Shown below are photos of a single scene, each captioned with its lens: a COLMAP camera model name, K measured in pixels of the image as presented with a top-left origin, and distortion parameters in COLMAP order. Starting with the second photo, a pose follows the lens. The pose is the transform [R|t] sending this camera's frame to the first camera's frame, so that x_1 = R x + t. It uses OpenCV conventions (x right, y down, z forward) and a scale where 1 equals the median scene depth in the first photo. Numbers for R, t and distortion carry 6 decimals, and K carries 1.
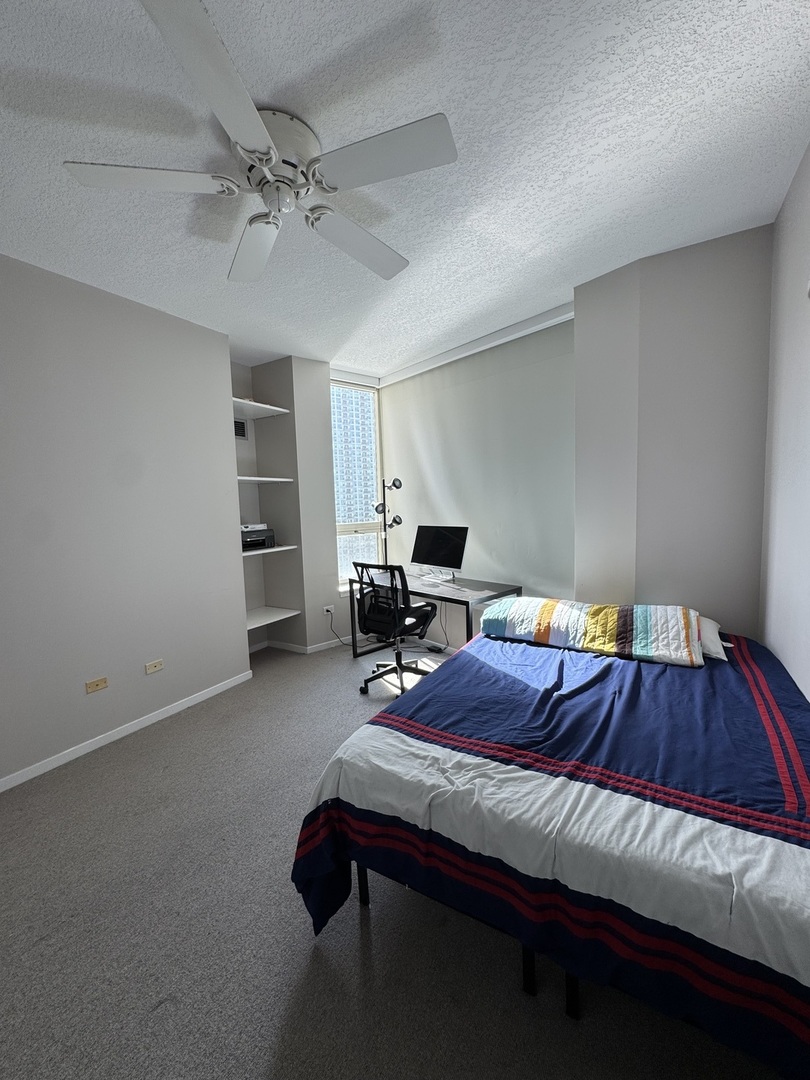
lens RADIAL K [[433.1, 0, 403.6], [0, 433.1, 540.9], [0, 0, 1]] dist [-0.000620, 0.000069]
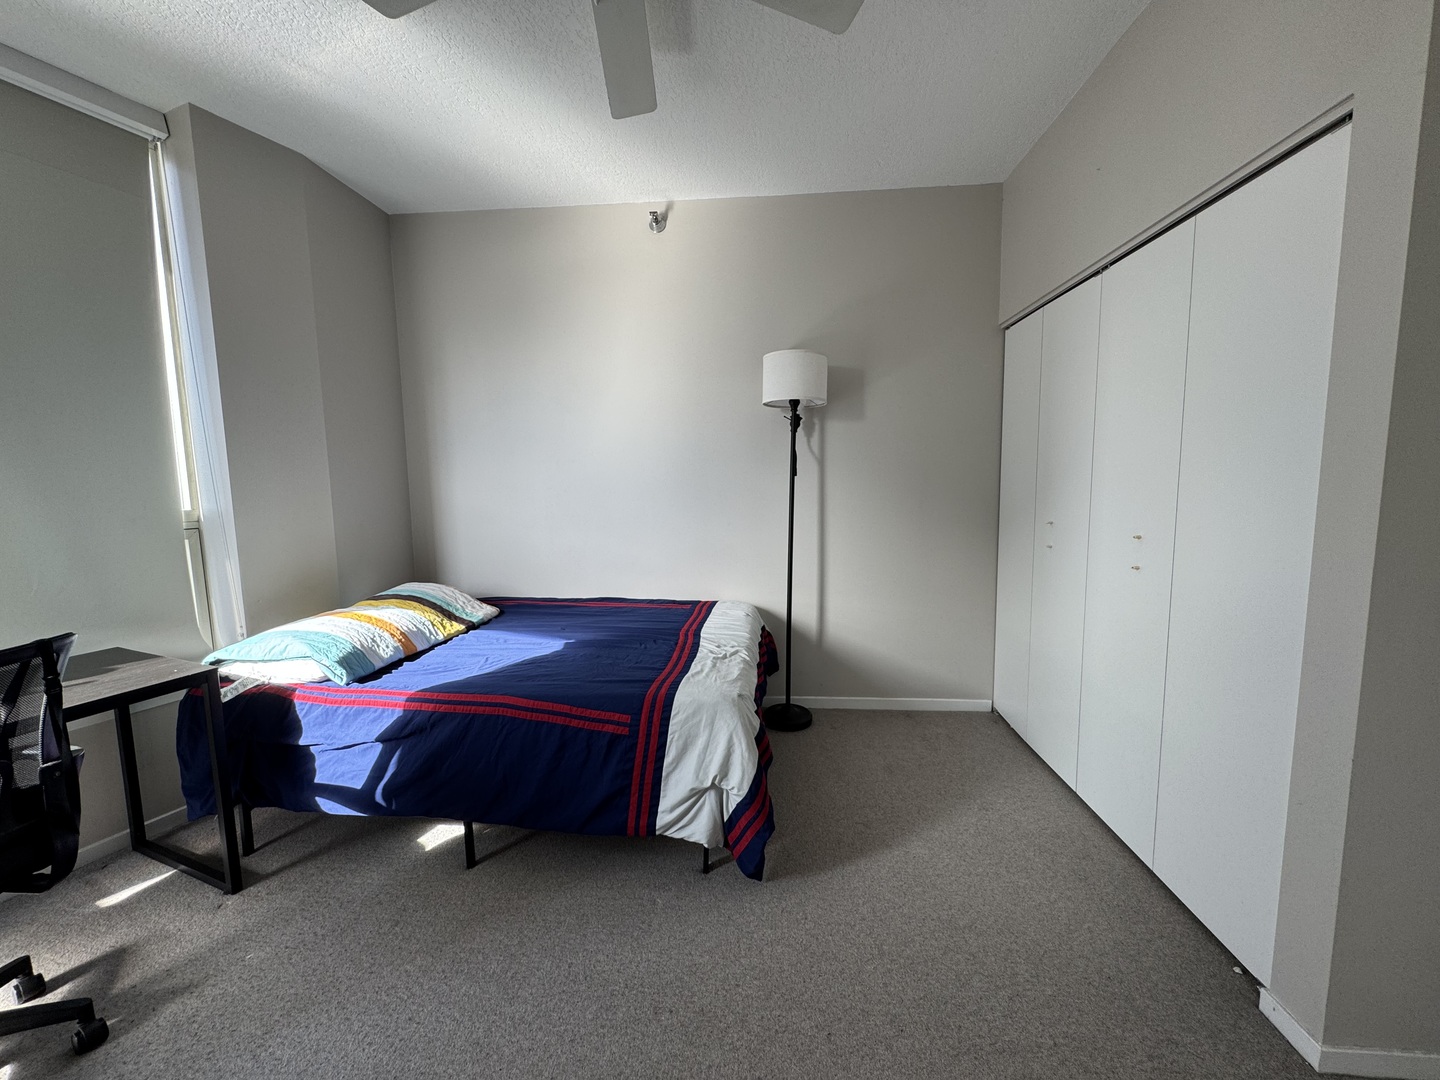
lens RADIAL K [[577.5, 0, 717.8], [0, 577.5, 542.4], [0, 0, 1]] dist [-0.000620, 0.000069]
pose [[-0.448449, -0.051296, 0.892335, -0.800549], [0.110423, 0.987524, 0.112262, -0.004738], [-0.886961, 0.148878, -0.437190, 0.962742]]
